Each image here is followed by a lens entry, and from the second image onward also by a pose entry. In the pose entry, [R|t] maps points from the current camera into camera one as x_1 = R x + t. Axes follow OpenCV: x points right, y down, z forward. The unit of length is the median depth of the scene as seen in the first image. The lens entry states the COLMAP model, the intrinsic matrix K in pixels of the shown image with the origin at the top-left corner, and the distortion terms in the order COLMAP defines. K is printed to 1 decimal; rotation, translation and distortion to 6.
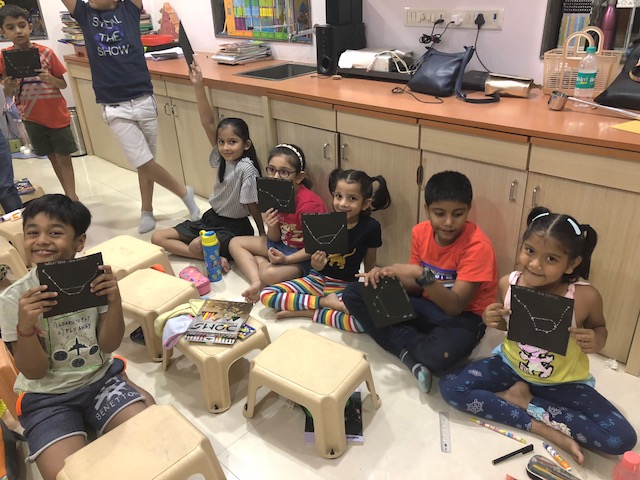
lens RADIAL K [[550.0, 0, 322.6], [0, 550.0, 236.4], [0, 0, 1]] dist [0.004373, 0.031741]
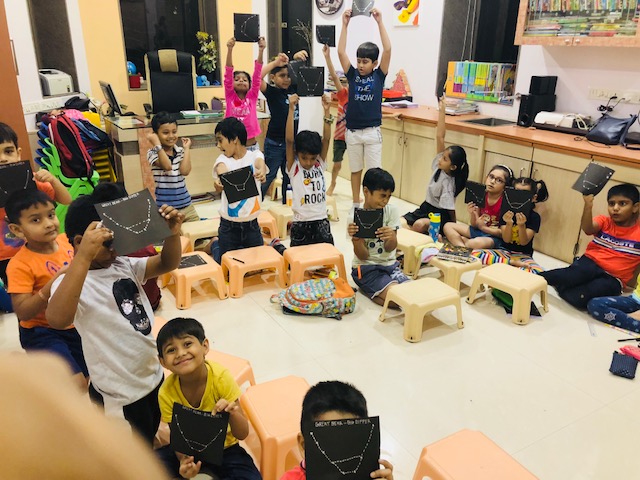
lens RADIAL K [[550.0, 0, 318.8], [0, 550.0, 245.8], [0, 0, 1]] dist [0.004373, 0.031741]
pose [[0.962362, 0.148133, -0.227851, -0.151242], [-0.167130, 0.983699, -0.066366, 0.229996], [0.214306, 0.101949, 0.971432, -0.566908]]
